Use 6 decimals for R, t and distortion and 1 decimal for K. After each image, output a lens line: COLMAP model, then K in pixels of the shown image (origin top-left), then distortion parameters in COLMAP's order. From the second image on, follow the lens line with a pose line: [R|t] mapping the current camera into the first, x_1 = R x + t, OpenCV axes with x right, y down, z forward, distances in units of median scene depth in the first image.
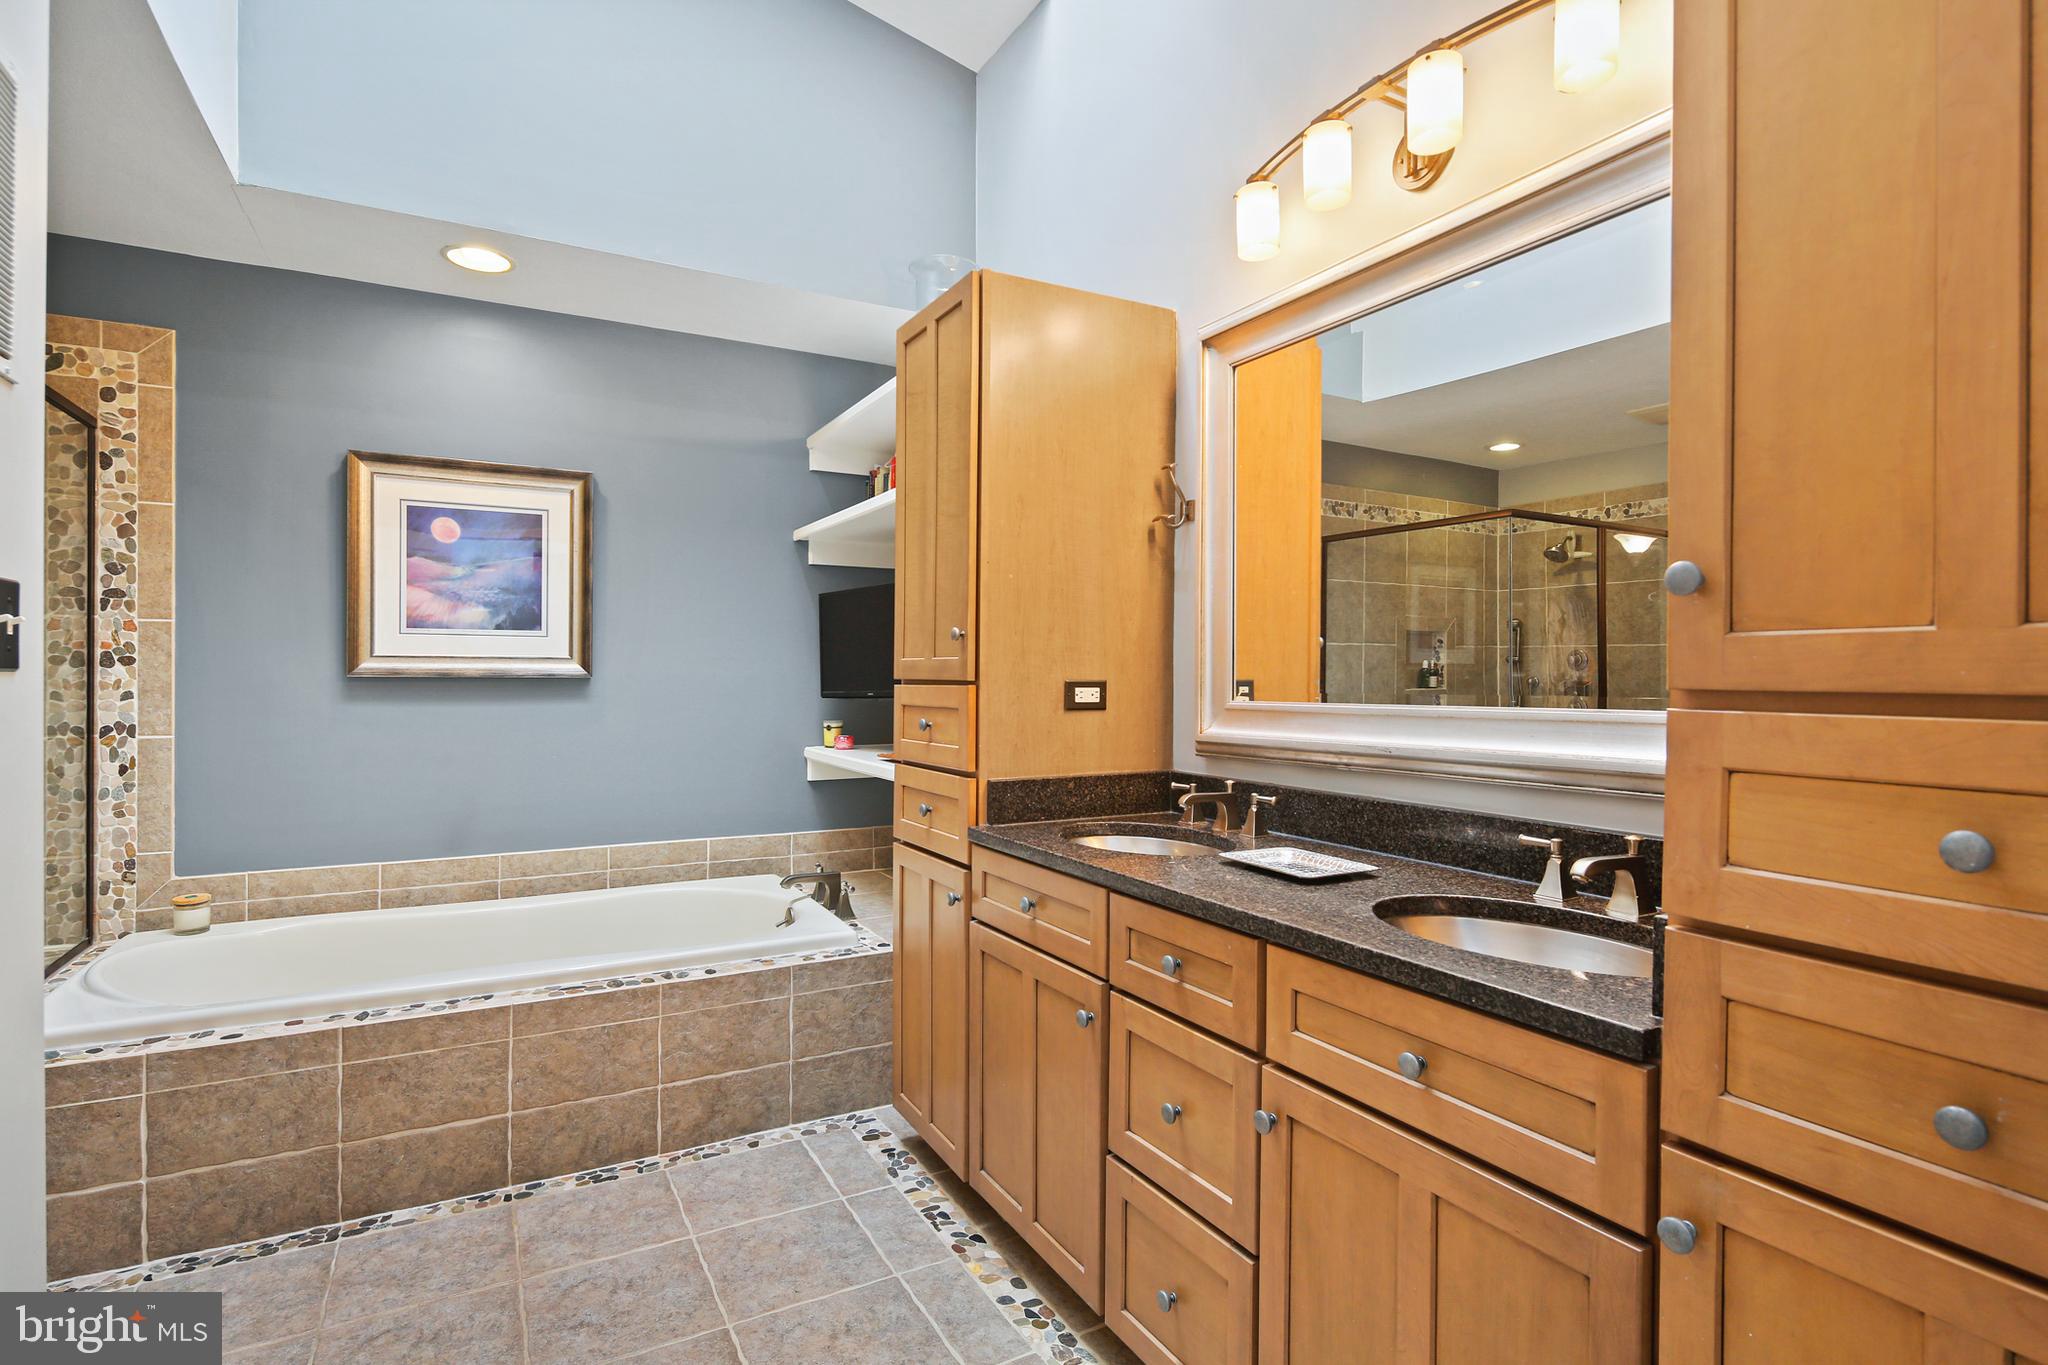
lens RADIAL K [[1000.1, 0, 1021.6], [0, 1000.1, 693.3], [0, 0, 1]] dist [0.002441, -0.001292]
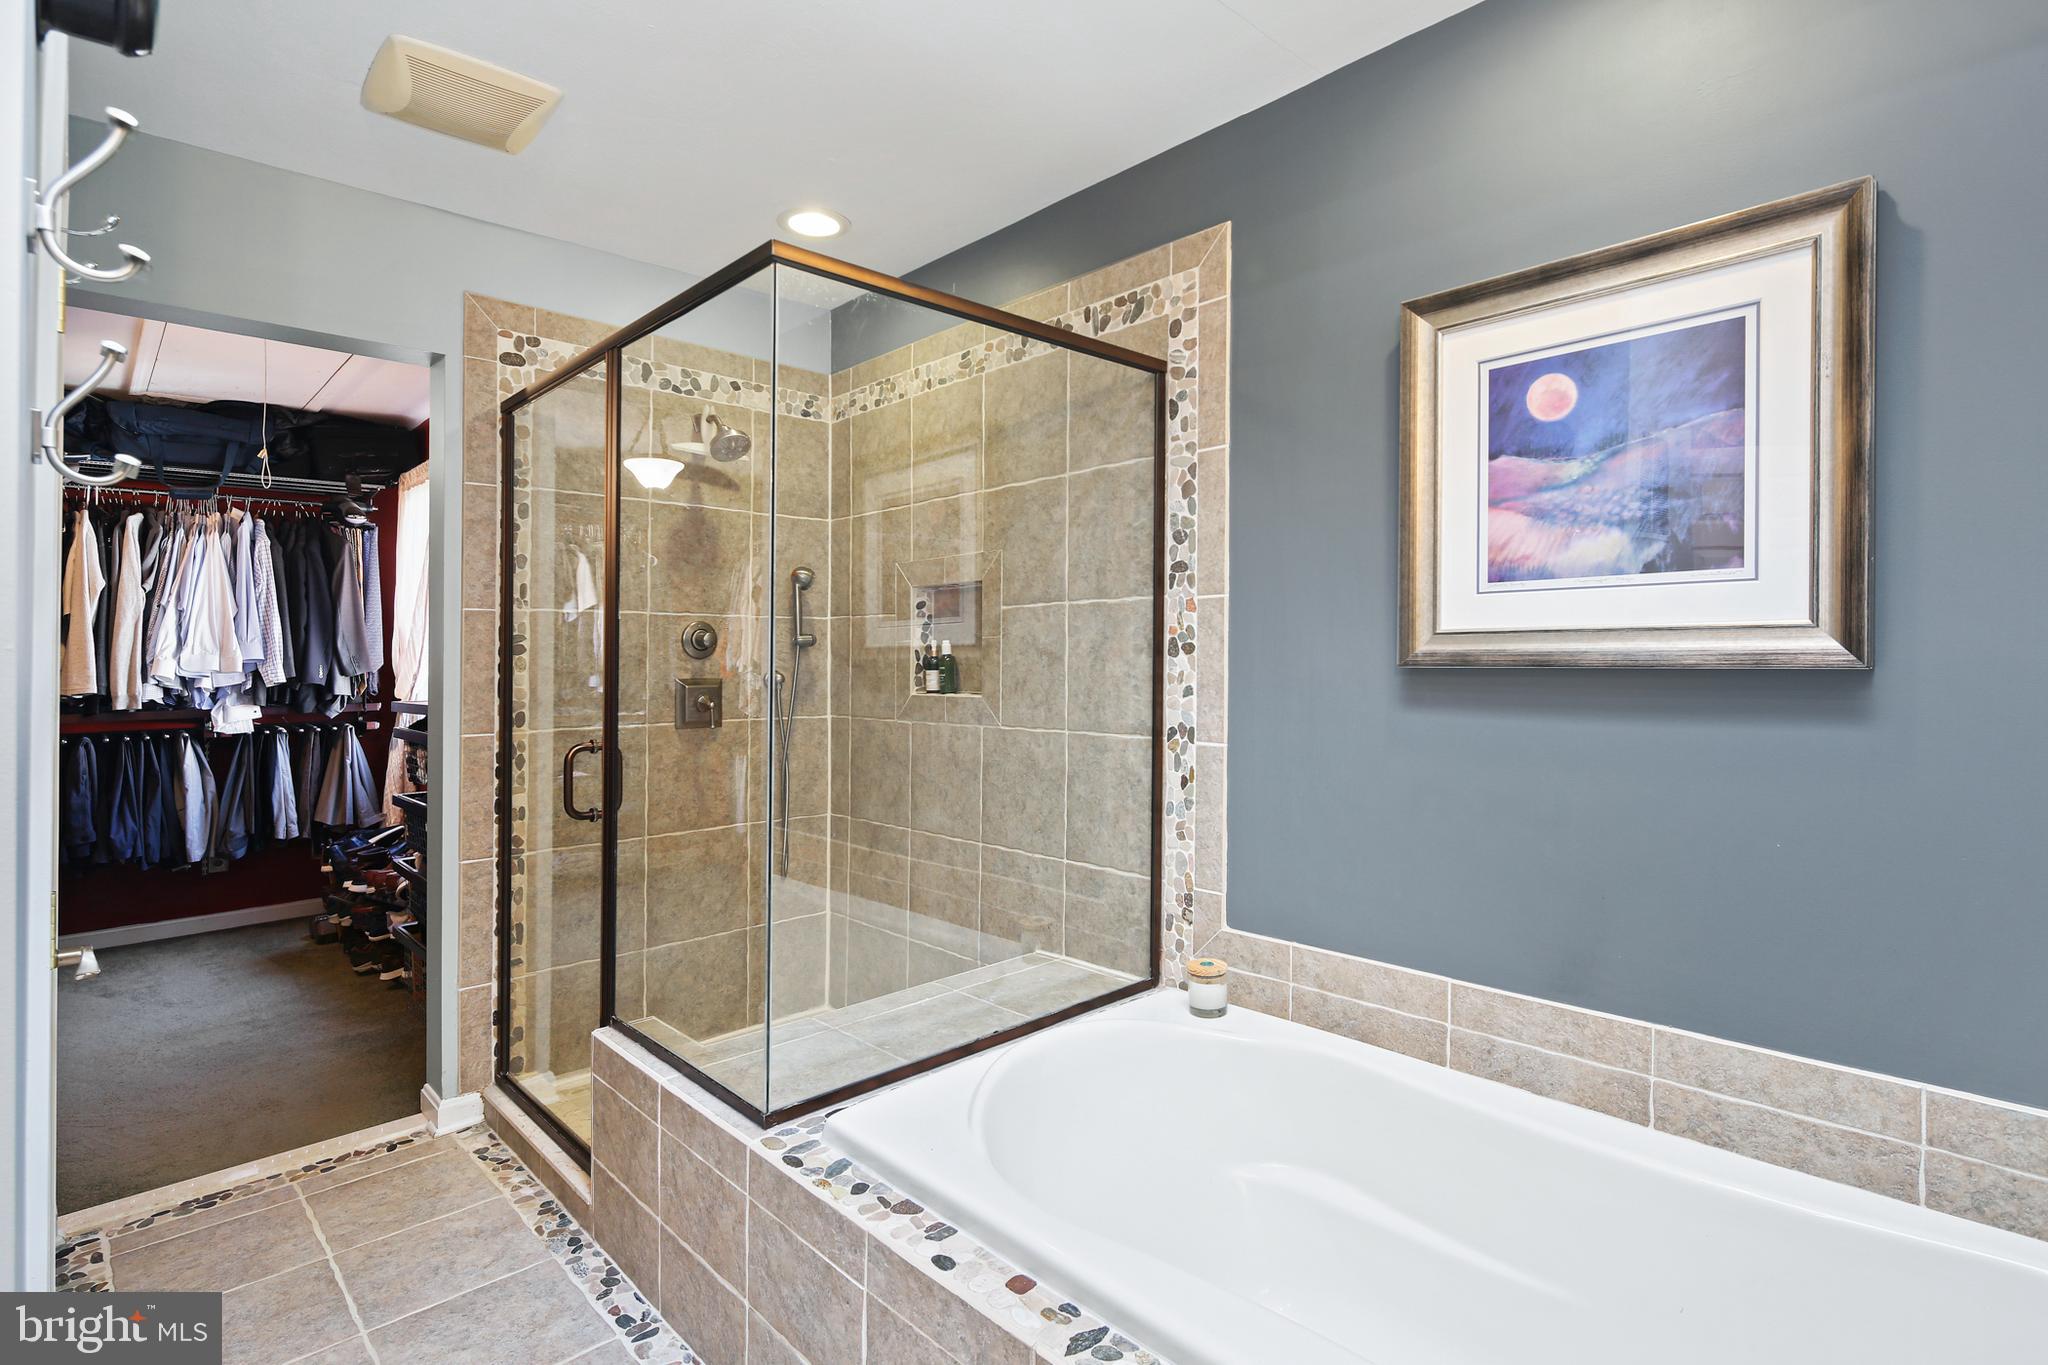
lens RADIAL K [[1009.0, 0, 1024.0], [0, 1009.0, 659.0], [0, 0, 1]] dist [0.001872, -0.000446]
pose [[0.248827, -0.004929, -0.968535, -0.132200], [-0.008834, 0.999934, -0.007359, -0.016551], [0.968508, 0.010387, 0.248767, 0.666103]]
